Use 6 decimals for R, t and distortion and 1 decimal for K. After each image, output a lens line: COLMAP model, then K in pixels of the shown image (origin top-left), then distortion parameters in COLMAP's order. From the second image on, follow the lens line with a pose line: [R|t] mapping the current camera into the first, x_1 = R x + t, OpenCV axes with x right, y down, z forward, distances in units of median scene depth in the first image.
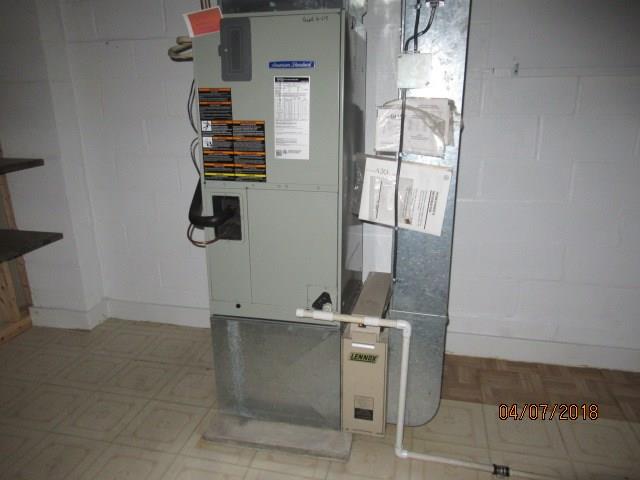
lens RADIAL K [[475.8, 0, 319.6], [0, 475.8, 241.4], [0, 0, 1]] dist [-0.002443, 0.000327]
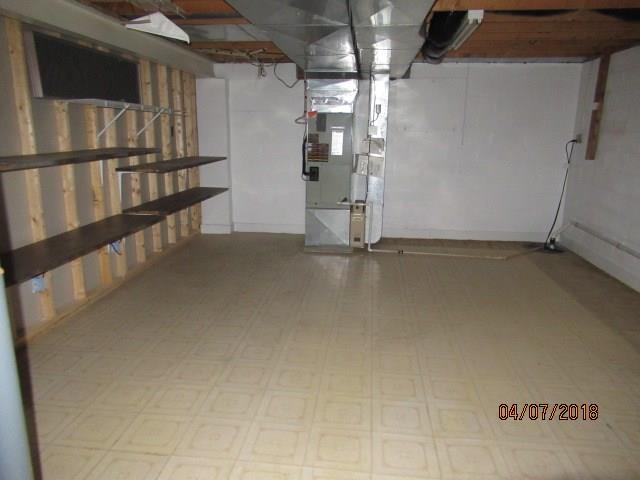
lens RADIAL K [[475.8, 0, 319.4], [0, 475.8, 240.1], [0, 0, 1]] dist [-0.002443, 0.000327]
pose [[0.994490, -0.004262, 0.104743, -0.507591], [0.009658, 0.998648, -0.051068, 0.567196], [-0.104384, 0.051798, 0.993187, -2.171567]]
